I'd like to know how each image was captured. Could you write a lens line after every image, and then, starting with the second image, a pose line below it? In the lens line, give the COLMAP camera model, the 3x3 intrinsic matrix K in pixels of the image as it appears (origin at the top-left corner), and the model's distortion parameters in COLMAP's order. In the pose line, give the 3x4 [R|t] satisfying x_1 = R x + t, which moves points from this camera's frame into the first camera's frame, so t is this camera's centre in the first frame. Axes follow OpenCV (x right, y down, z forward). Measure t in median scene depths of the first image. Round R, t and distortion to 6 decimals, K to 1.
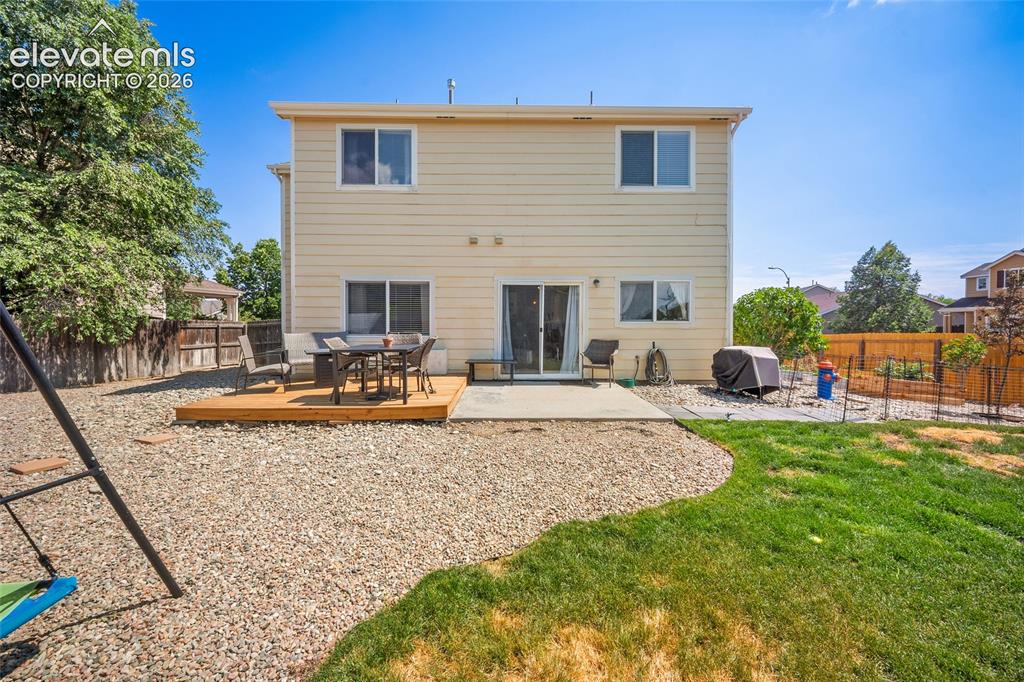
lens RADIAL K [[404.5, 0, 507.7], [0, 404.5, 332.9], [0, 0, 1]] dist [0.000022, 0.000080]
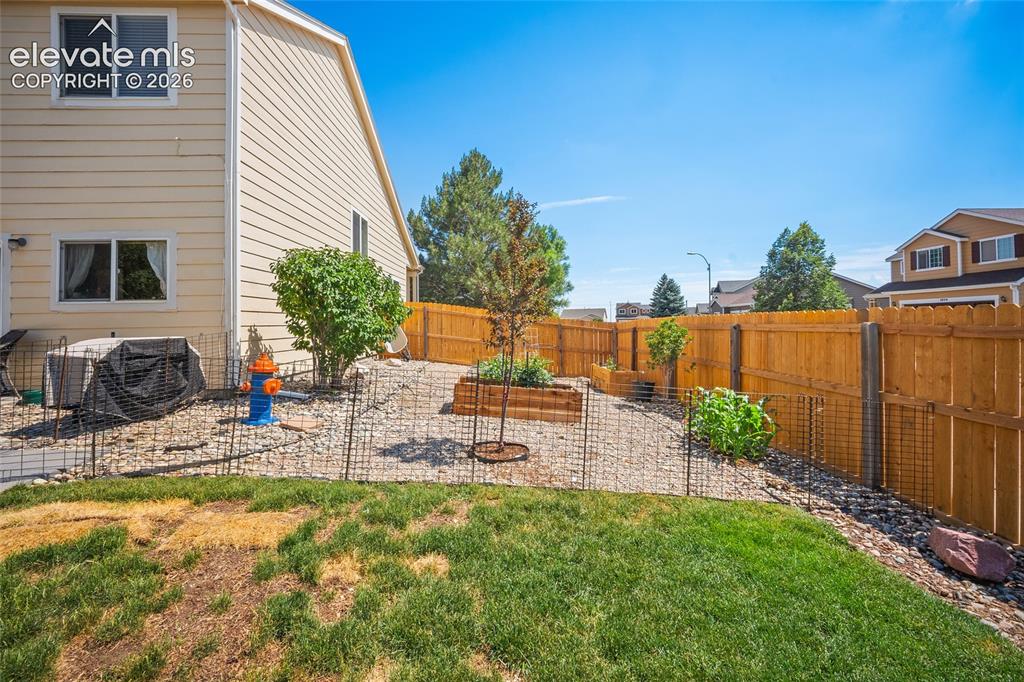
lens RADIAL K [[404.5, 0, 507.0], [0, 404.5, 324.4], [0, 0, 1]] dist [0.000022, 0.000080]
pose [[0.999922, -0.010590, 0.006616, 0.874900], [0.010634, 0.999922, -0.006589, 0.018704], [-0.006545, 0.006659, 0.999956, 0.290388]]
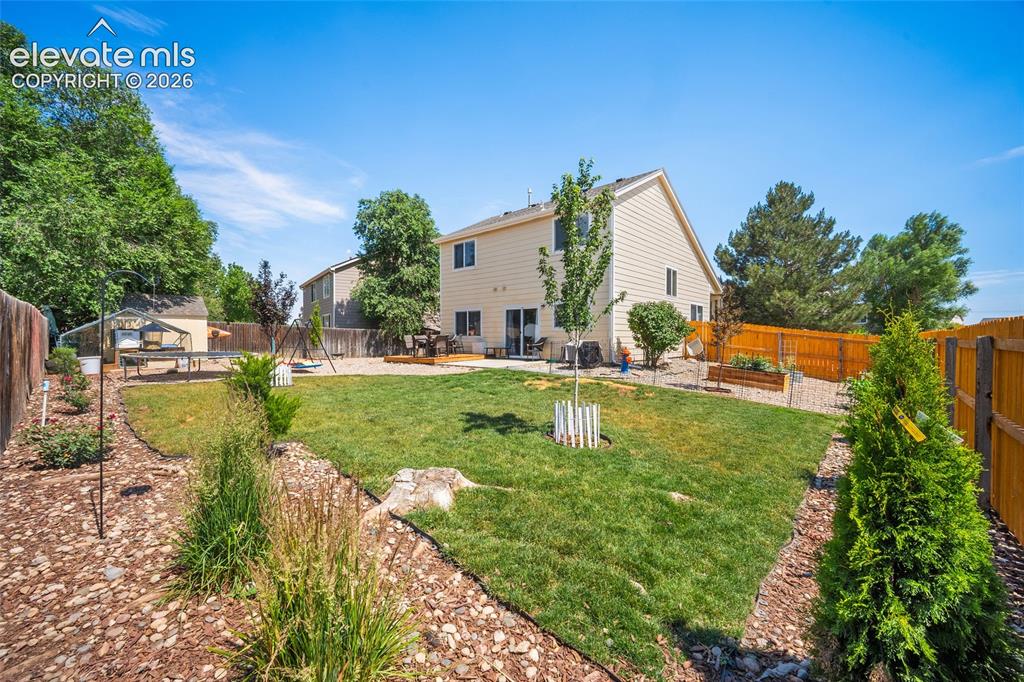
lens RADIAL K [[404.5, 0, 506.7], [0, 404.5, 338.4], [0, 0, 1]] dist [0.000022, 0.000080]
pose [[0.724638, -0.000382, -0.689129, 1.180310], [-0.005763, 0.999962, -0.006614, 0.029671], [0.689105, 0.008764, 0.724608, -0.378826]]
